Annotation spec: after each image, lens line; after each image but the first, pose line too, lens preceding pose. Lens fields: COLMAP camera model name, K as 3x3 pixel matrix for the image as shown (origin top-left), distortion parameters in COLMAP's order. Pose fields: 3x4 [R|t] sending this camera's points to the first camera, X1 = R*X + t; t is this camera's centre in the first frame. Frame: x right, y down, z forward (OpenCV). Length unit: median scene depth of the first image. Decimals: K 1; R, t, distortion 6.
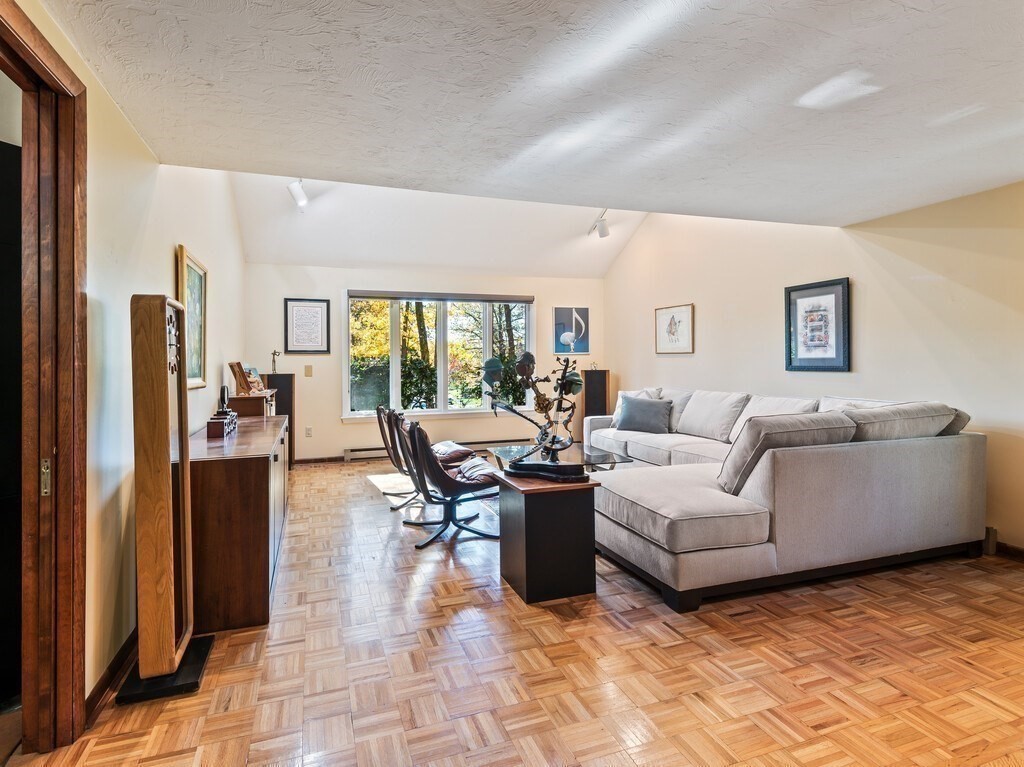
lens RADIAL K [[531.3, 0, 510.2], [0, 531.3, 376.3], [0, 0, 1]] dist [-0.008010, -0.001910]
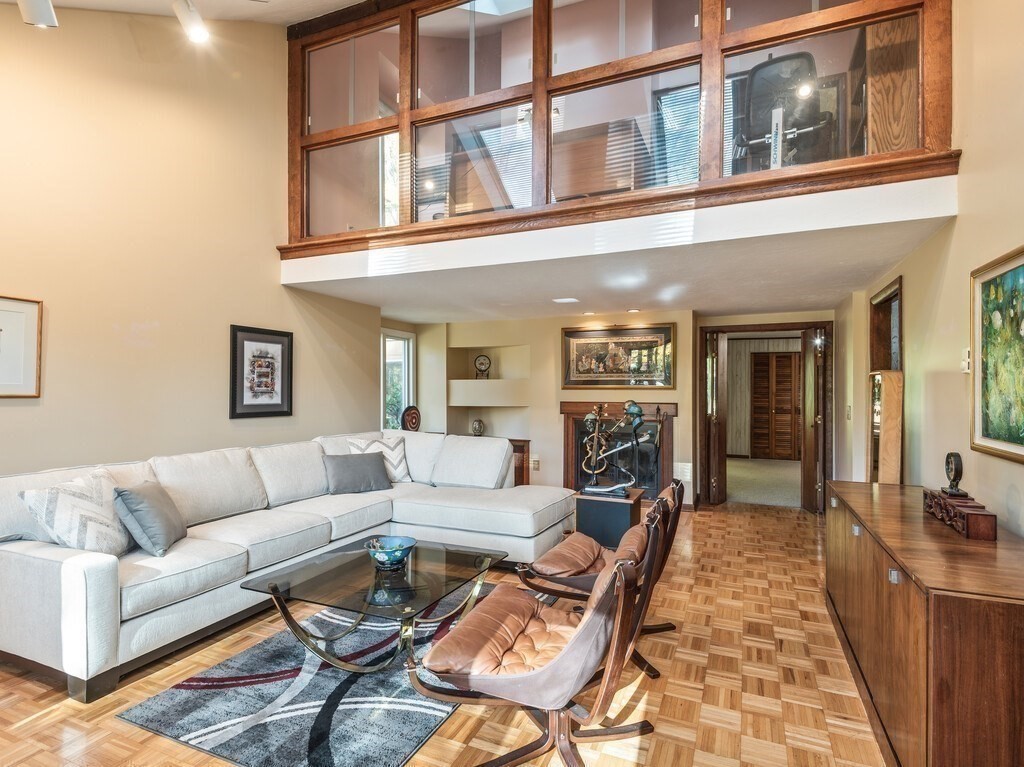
lens RADIAL K [[531.3, 0, 516.9], [0, 531.3, 388.7], [0, 0, 1]] dist [-0.008010, -0.001910]
pose [[-0.724056, 0.002812, 0.689736, -0.456770], [0.016162, 0.999786, 0.012890, -0.068392], [-0.689552, 0.020481, -0.723946, 1.385758]]
